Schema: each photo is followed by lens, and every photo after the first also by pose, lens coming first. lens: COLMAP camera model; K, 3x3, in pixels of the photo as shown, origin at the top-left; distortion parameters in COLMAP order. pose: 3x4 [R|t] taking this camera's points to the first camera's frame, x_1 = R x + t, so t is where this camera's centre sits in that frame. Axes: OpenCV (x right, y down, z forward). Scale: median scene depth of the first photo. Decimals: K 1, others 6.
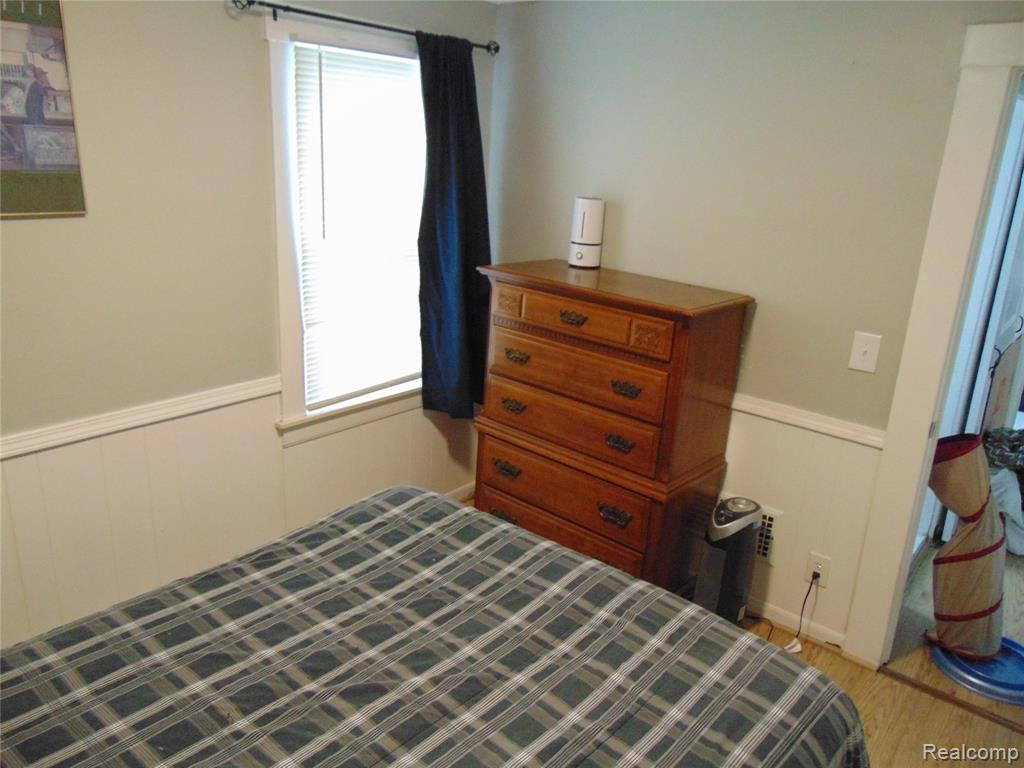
lens RADIAL K [[777.9, 0, 512.0], [0, 777.9, 384.0], [0, 0, 1]] dist [0.005072, 0.006518]
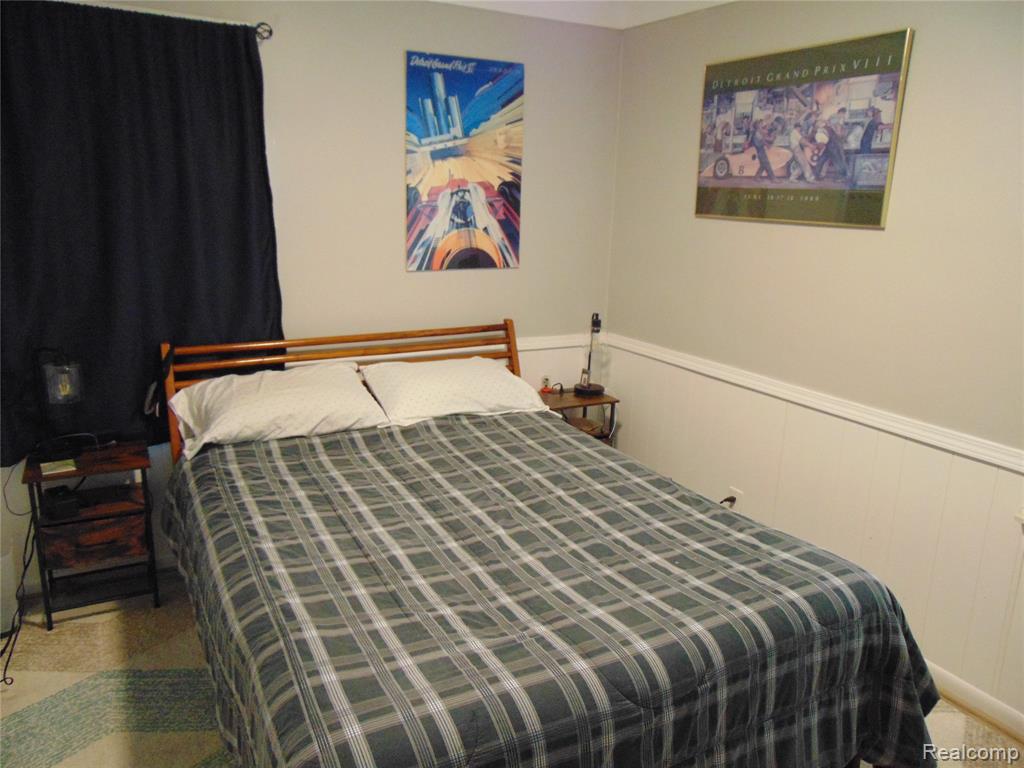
lens RADIAL K [[773.0, 0, 511.4], [0, 773.0, 385.9], [0, 0, 1]] dist [-0.027387, 0.072150]
pose [[-0.364995, 0.174971, -0.914420, 0.809967], [-0.318515, 0.899446, 0.299242, -0.189516], [0.874830, 0.400478, -0.272562, 1.004180]]
